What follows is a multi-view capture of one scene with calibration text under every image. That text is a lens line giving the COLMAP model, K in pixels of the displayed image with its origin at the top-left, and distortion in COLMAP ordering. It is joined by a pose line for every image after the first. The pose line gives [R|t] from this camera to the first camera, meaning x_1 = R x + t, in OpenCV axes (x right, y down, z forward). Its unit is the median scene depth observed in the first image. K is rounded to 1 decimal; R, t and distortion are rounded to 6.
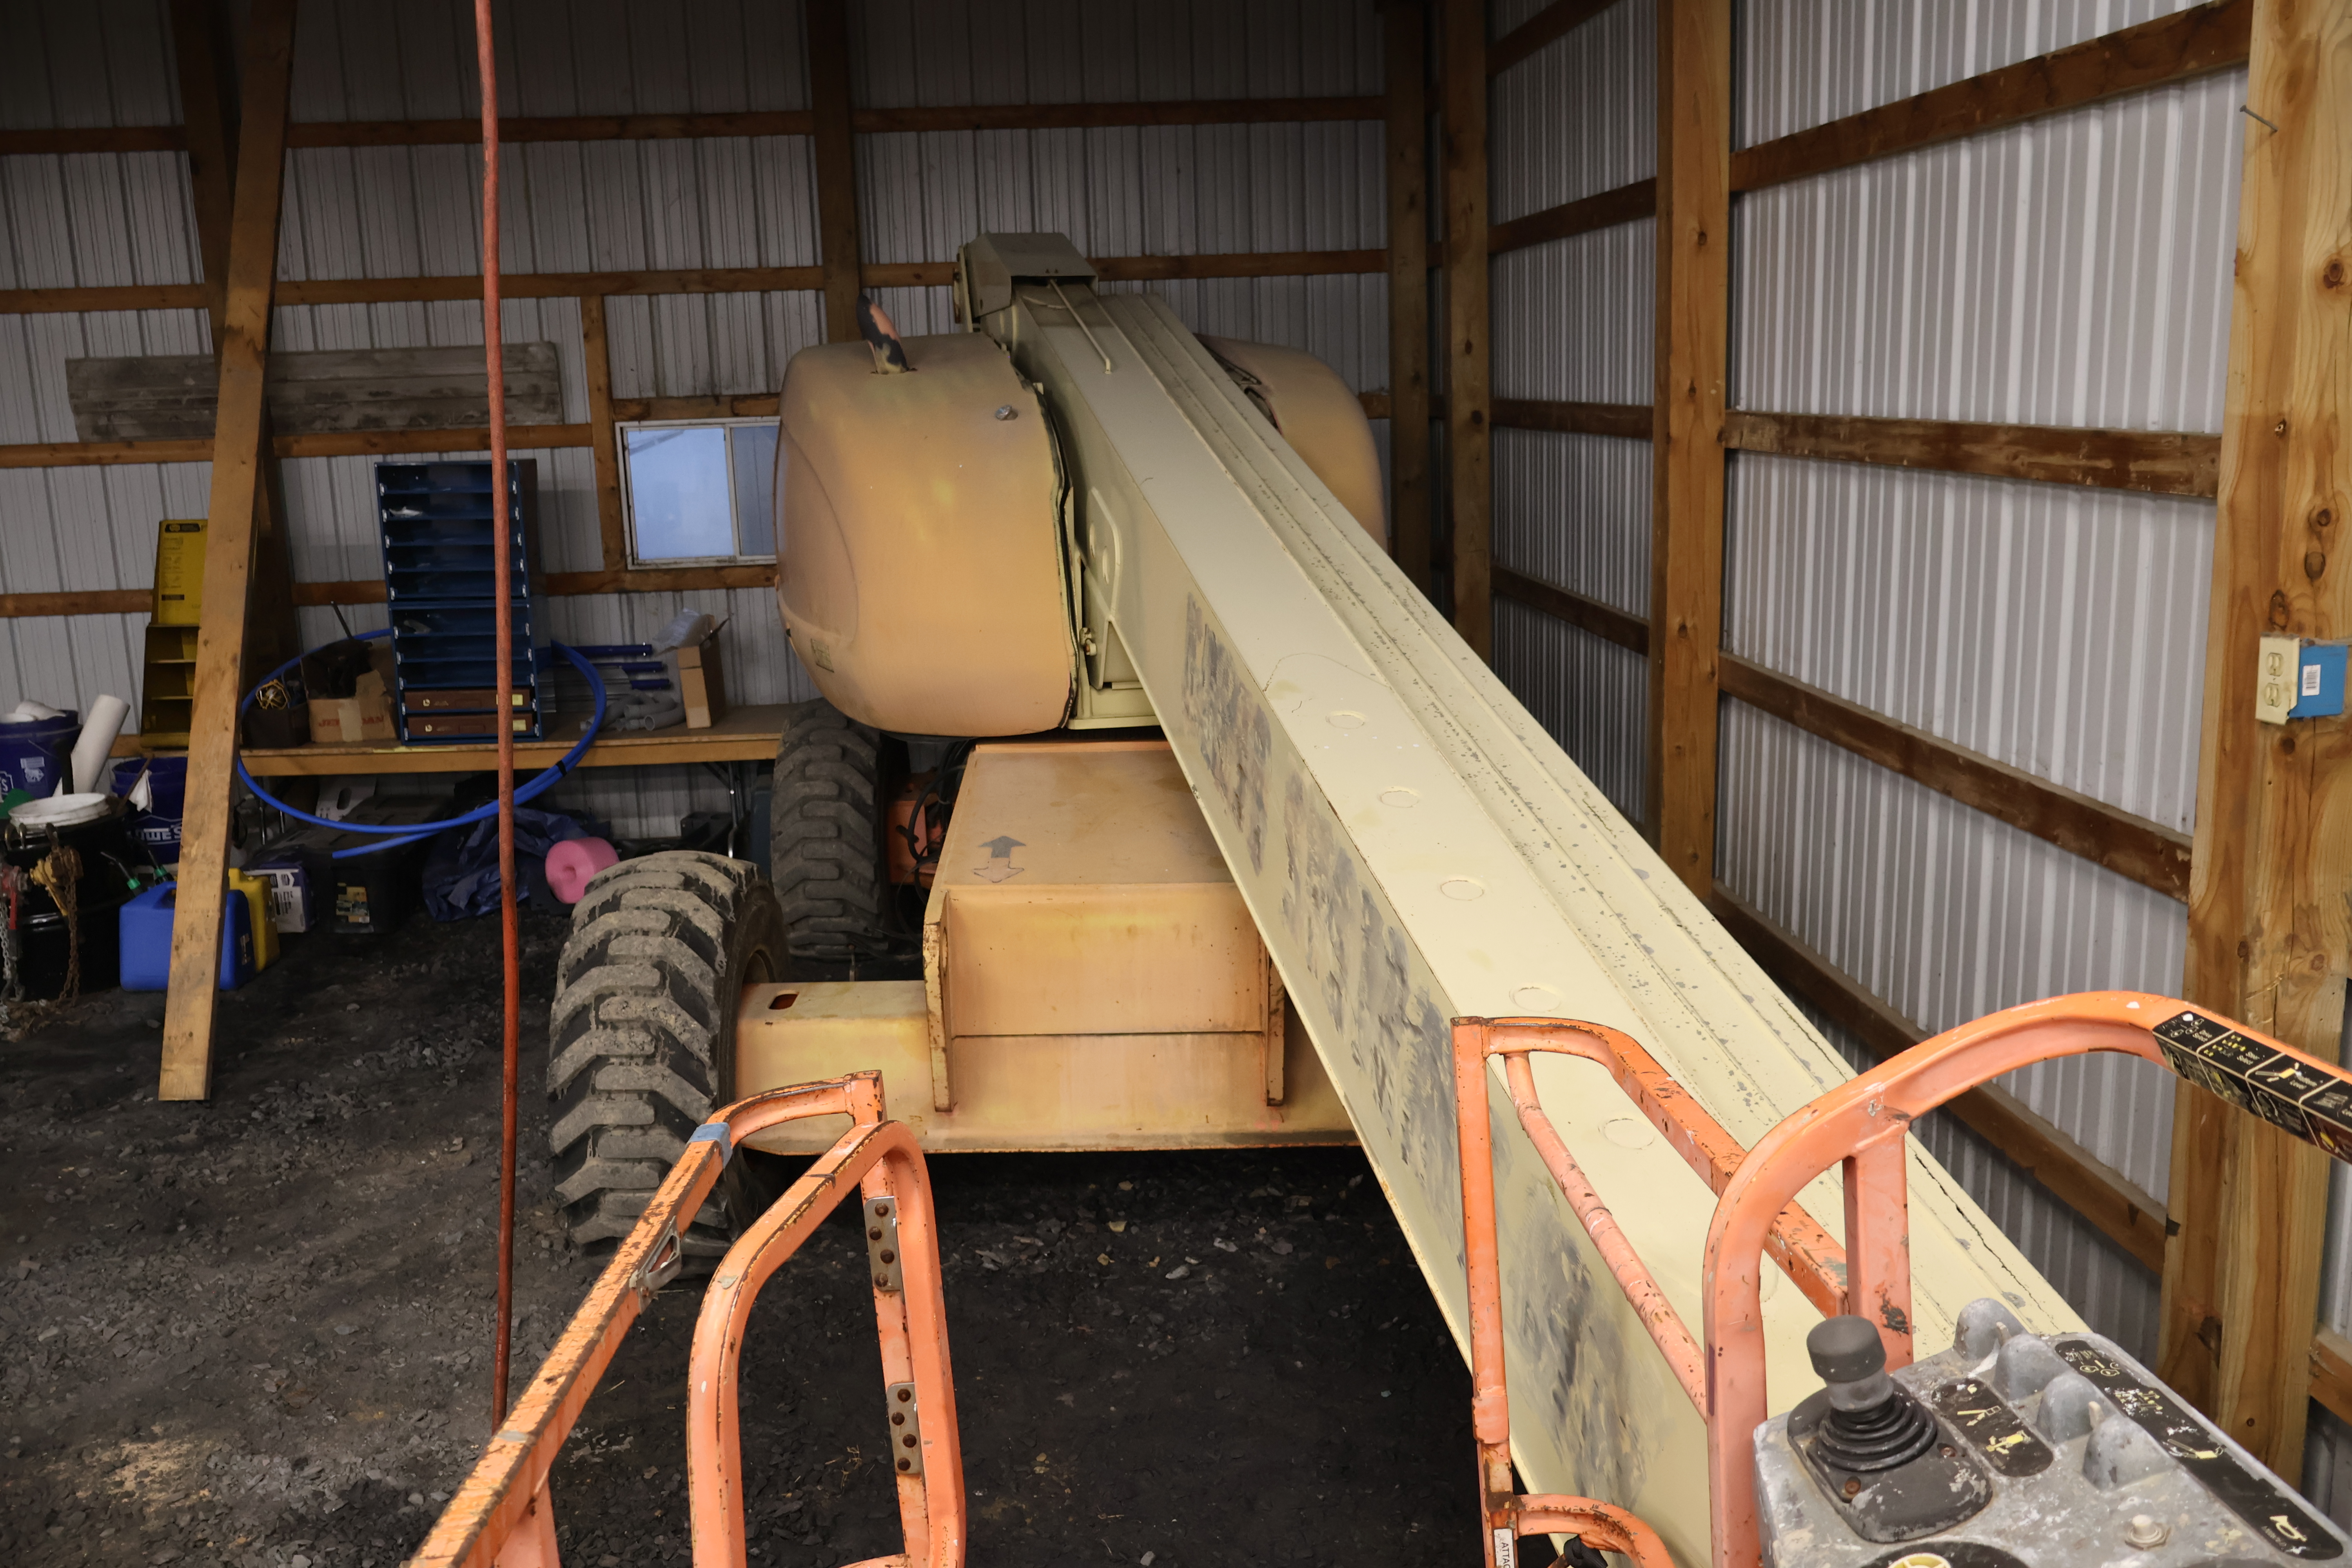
lens RADIAL K [[1965.1, 0, 1164.2], [0, 1965.1, 776.2], [0, 0, 1]] dist [-0.001927, -0.000878]
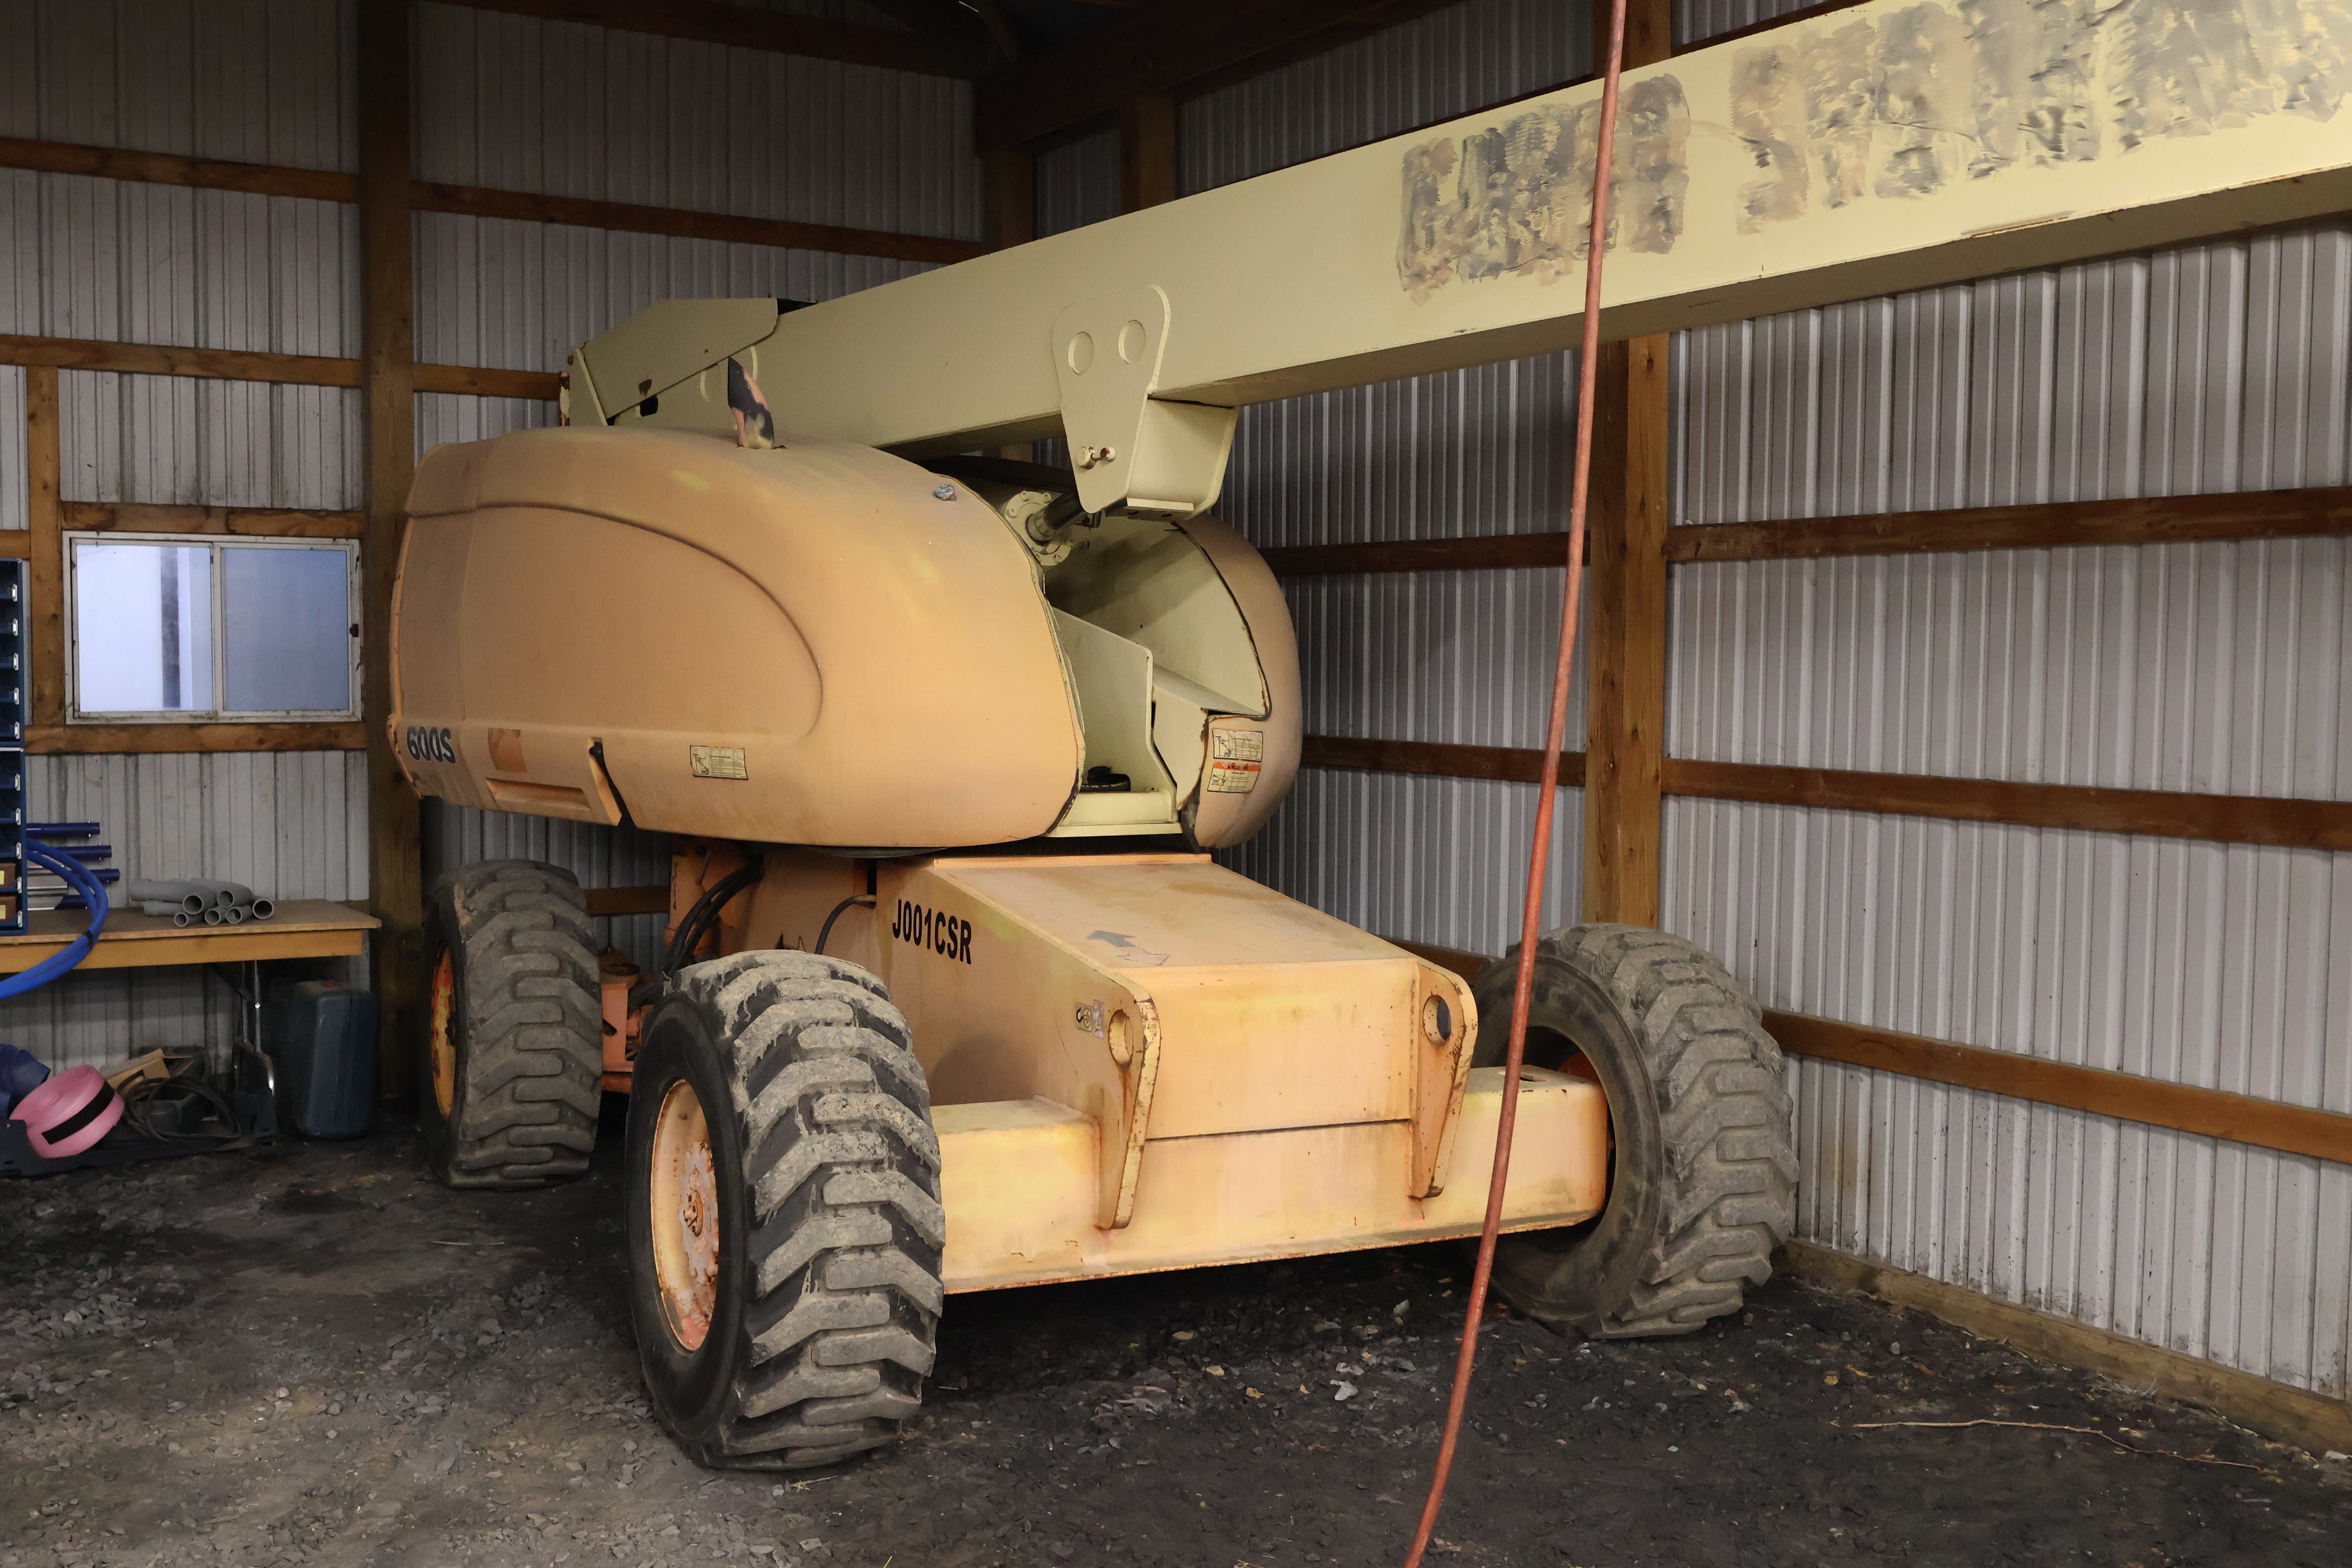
lens RADIAL K [[2345.2, 0, 1160.6], [0, 2345.2, 781.5], [0, 0, 1]] dist [0.006893, -0.014439]
pose [[0.889637, 0.014631, 0.456434, -0.364390], [0.054960, 0.988792, -0.138819, 0.075763], [-0.453349, 0.148584, 0.878861, 0.025023]]
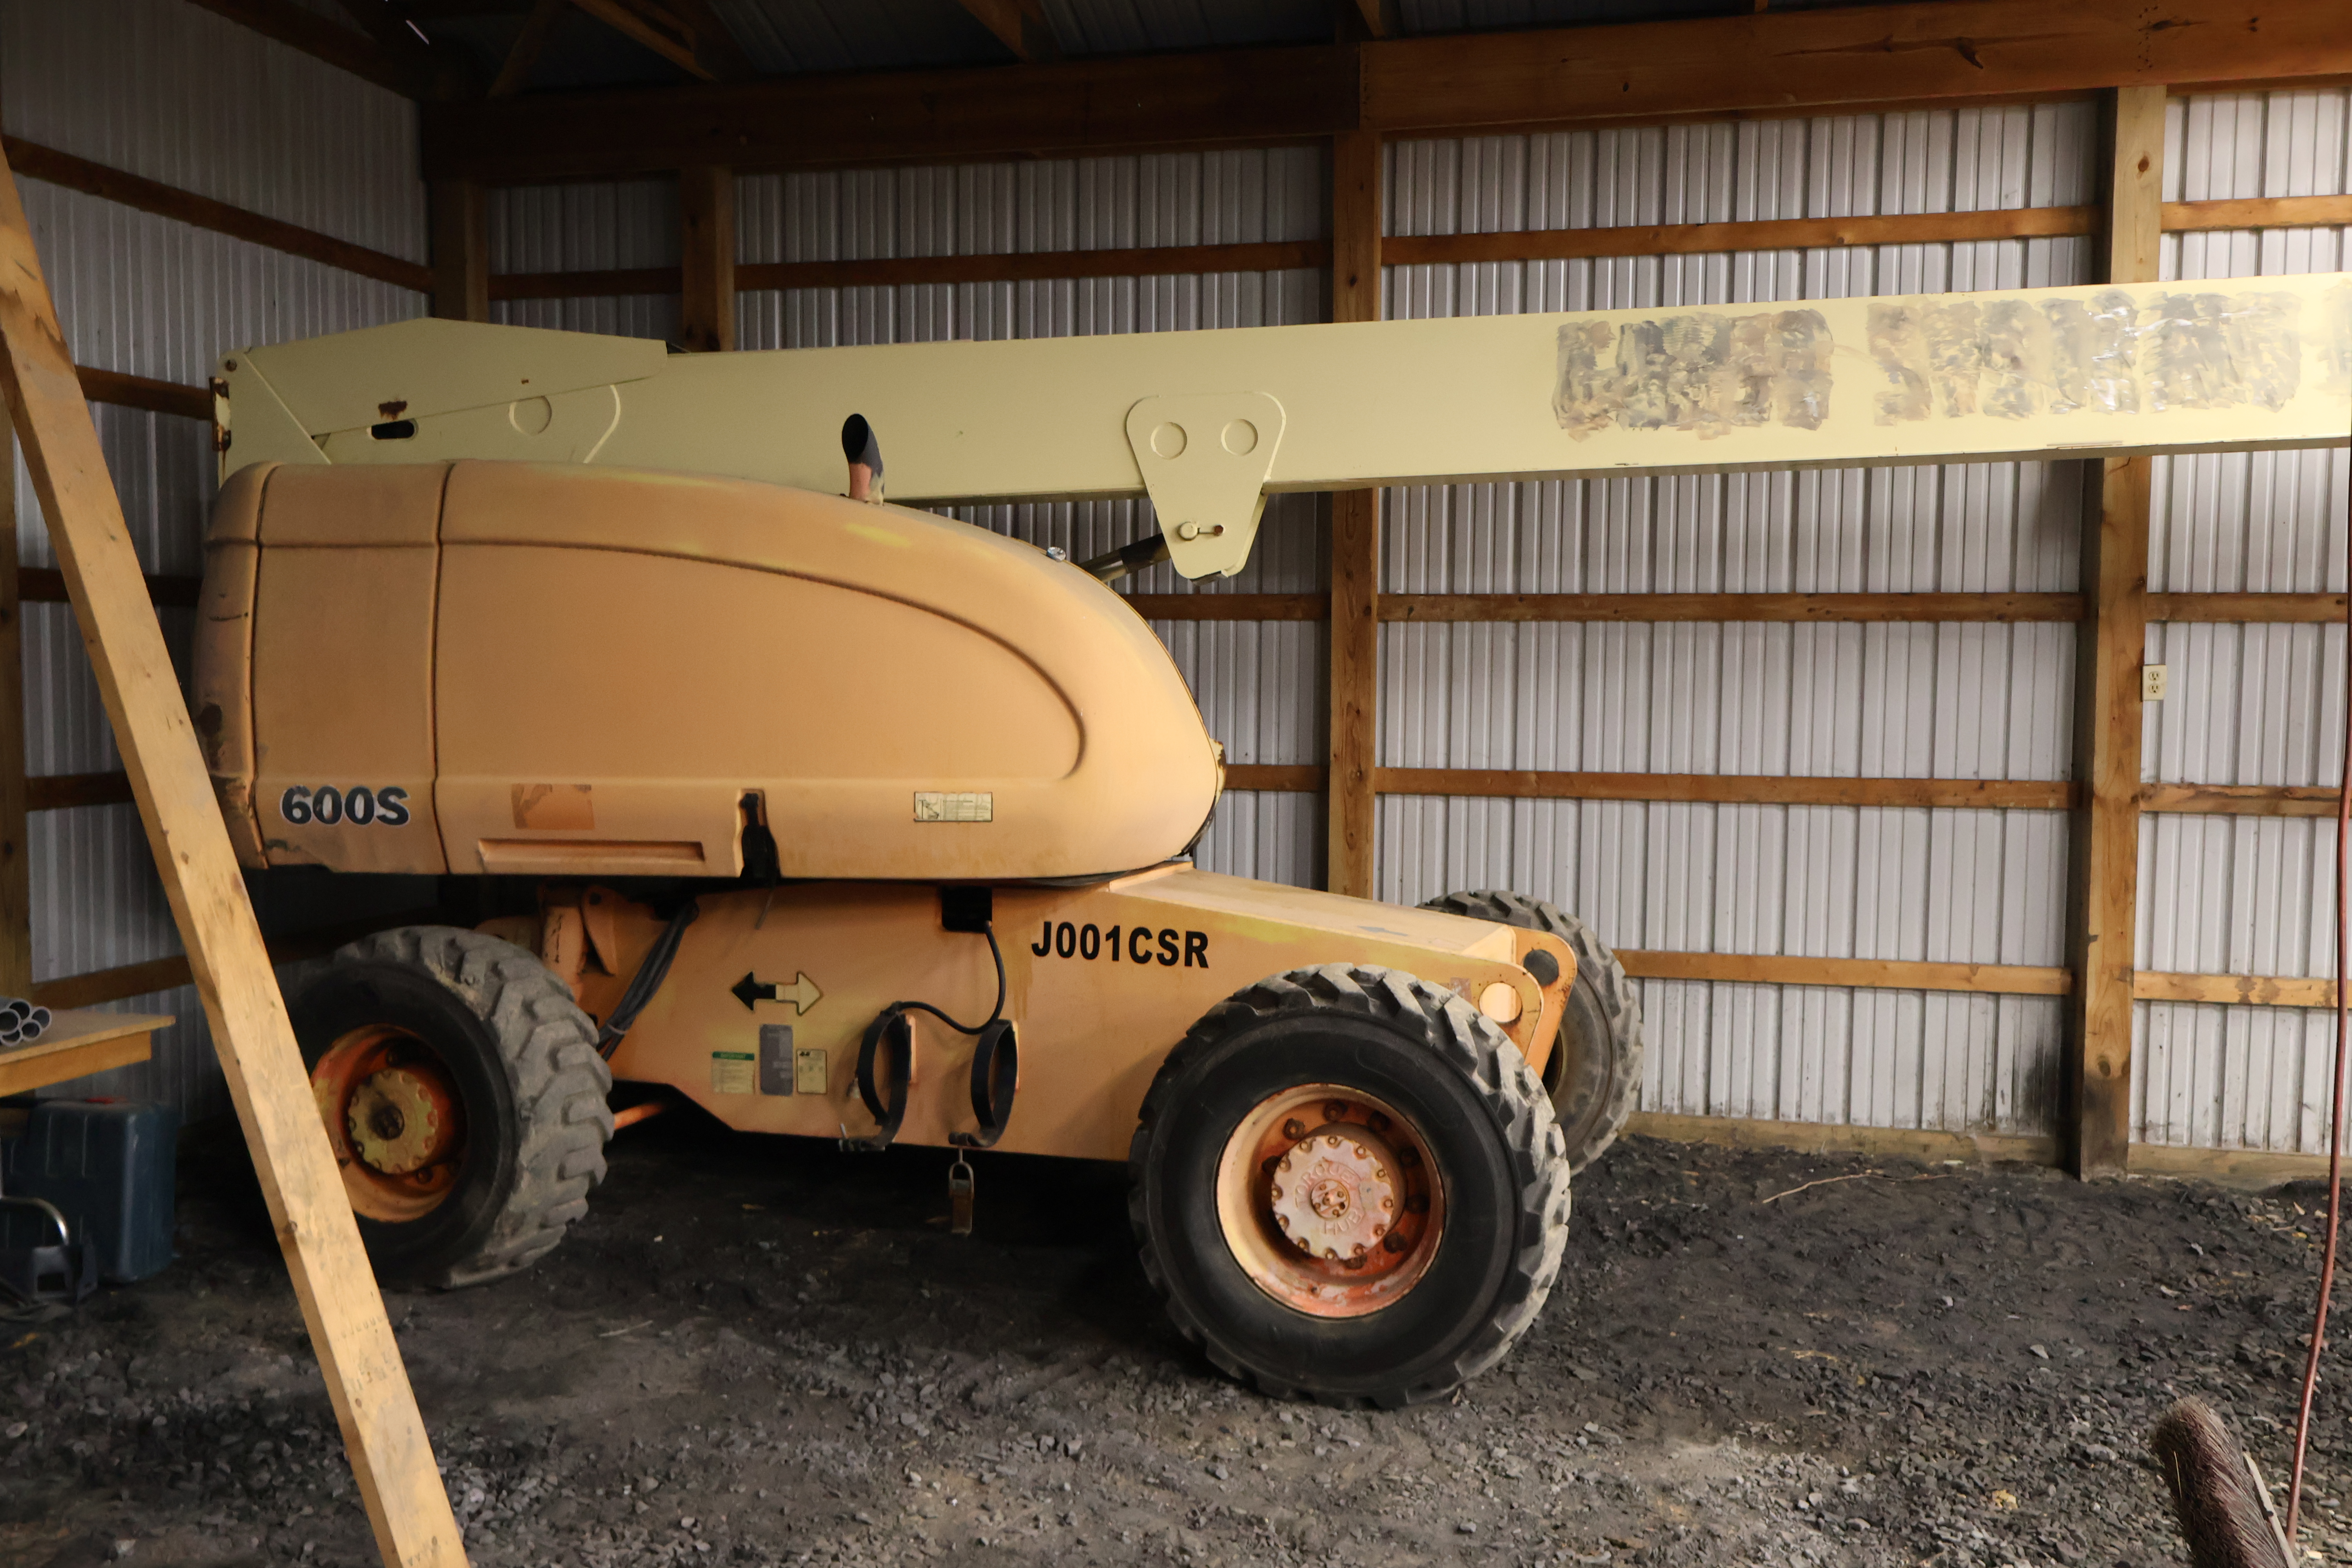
lens RADIAL K [[2054.4, 0, 1168.8], [0, 2054.4, 790.0], [0, 0, 1]] dist [0.011305, -0.013285]
pose [[0.311484, -0.023821, 0.949953, -0.804668], [0.175614, 0.983909, -0.032910, -0.016693], [-0.933883, 0.177076, 0.310656, 0.486208]]
